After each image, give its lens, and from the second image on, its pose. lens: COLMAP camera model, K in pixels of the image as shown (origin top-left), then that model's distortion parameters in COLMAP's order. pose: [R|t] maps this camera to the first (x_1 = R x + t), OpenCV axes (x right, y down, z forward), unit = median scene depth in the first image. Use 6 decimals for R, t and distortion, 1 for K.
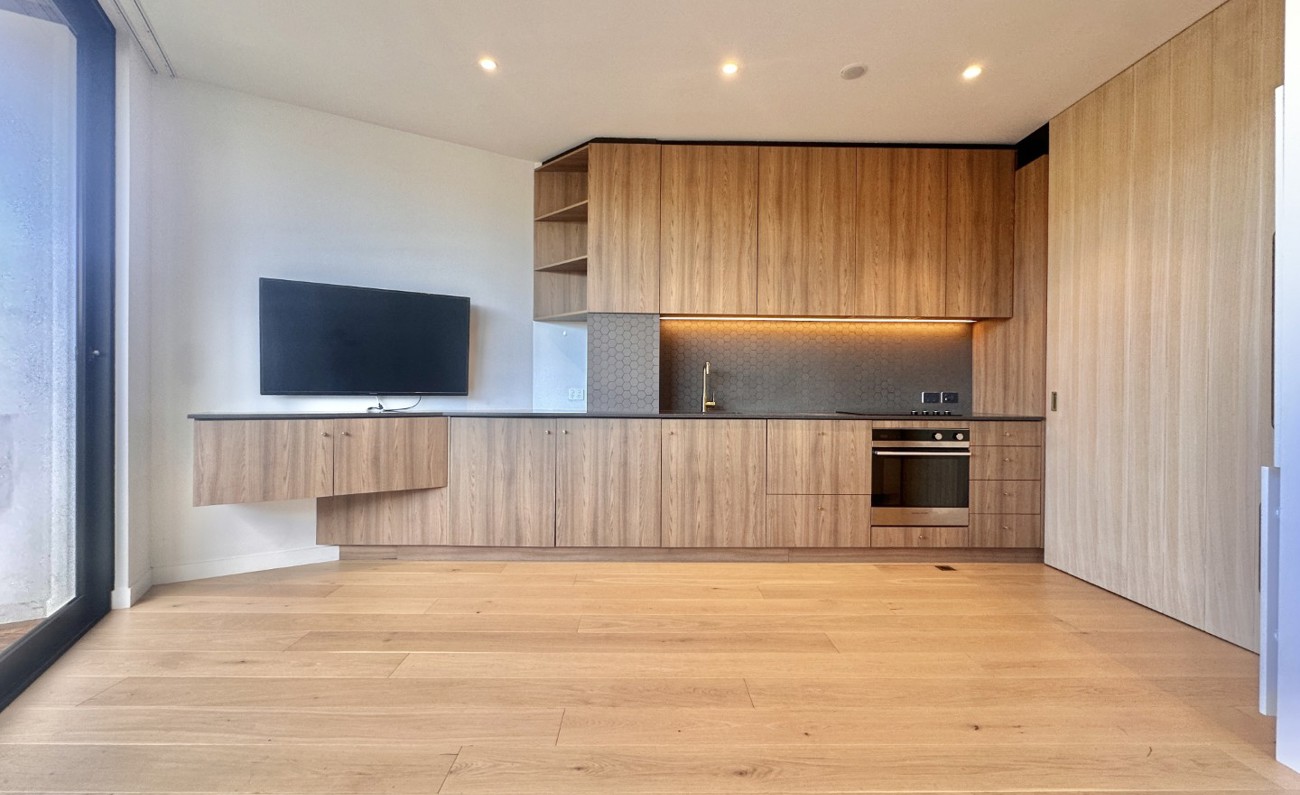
lens RADIAL K [[521.2, 0, 648.1], [0, 521.2, 395.0], [0, 0, 1]] dist [0.003905, 0.000590]
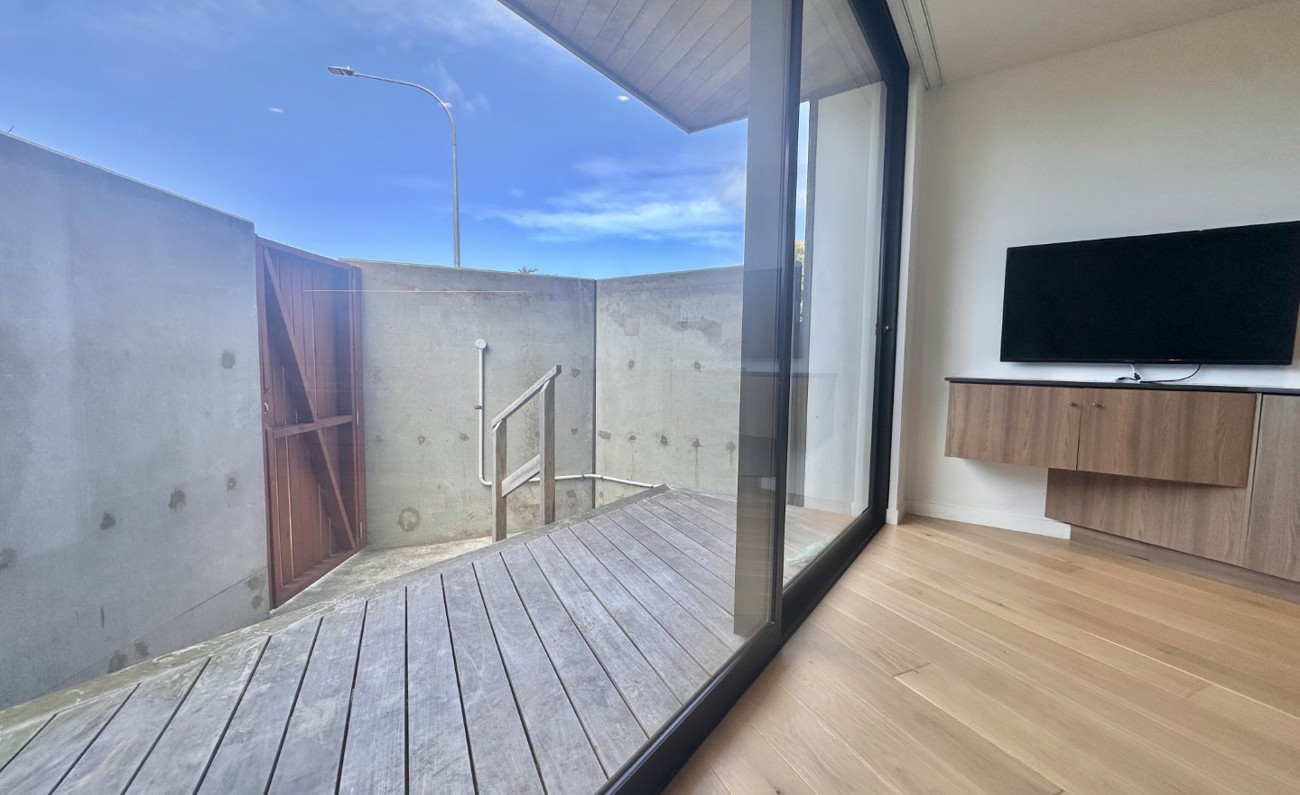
lens RADIAL K [[521.2, 0, 648.1], [0, 521.2, 397.7], [0, 0, 1]] dist [0.003905, 0.000590]
pose [[0.419287, 0.066665, -0.905403, -0.085201], [-0.014157, 0.997659, 0.066902, 0.012144], [0.907743, -0.015233, 0.419249, -0.080241]]
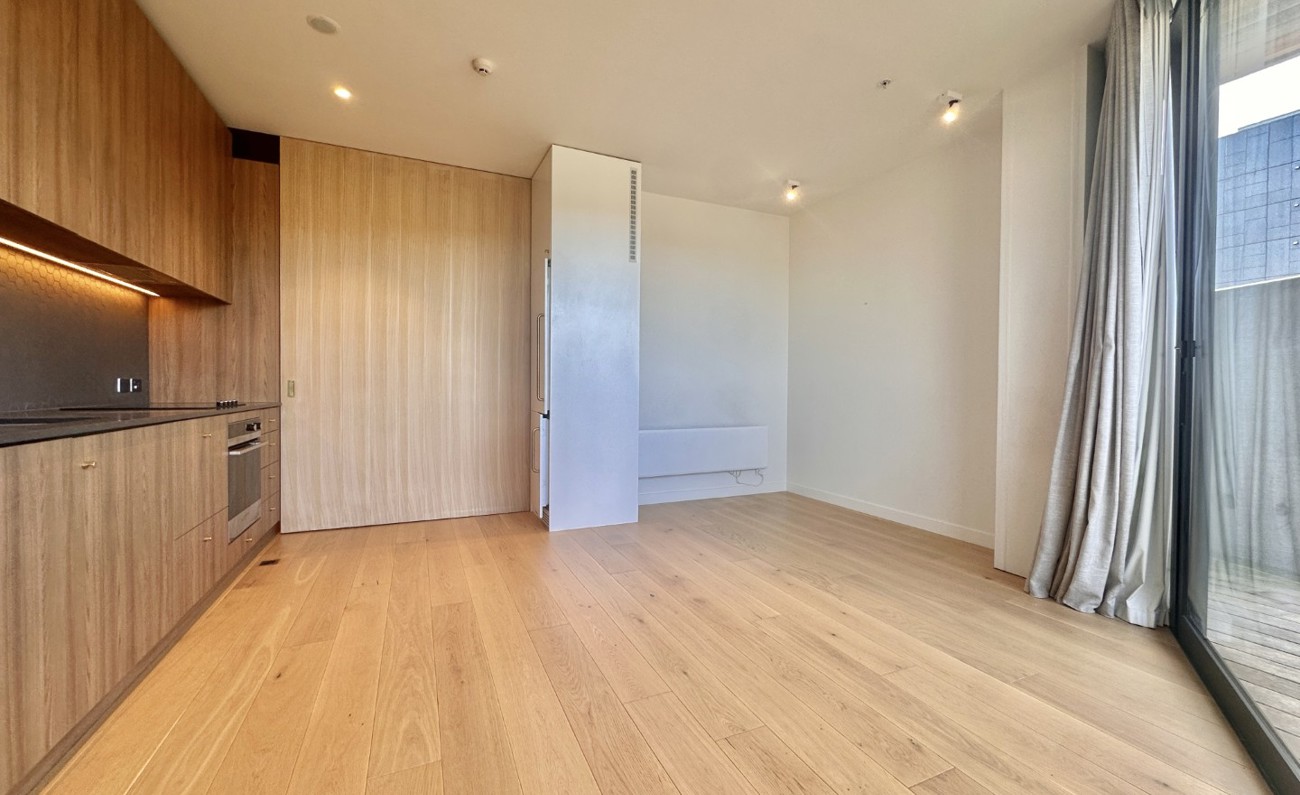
lens RADIAL K [[521.2, 0, 651.7], [0, 521.2, 394.8], [0, 0, 1]] dist [0.003905, 0.000590]
pose [[-0.410033, -0.020999, 0.911829, -0.728600], [-0.007574, 0.999779, 0.019618, -0.003479], [-0.912039, 0.001138, -0.410101, 0.921360]]
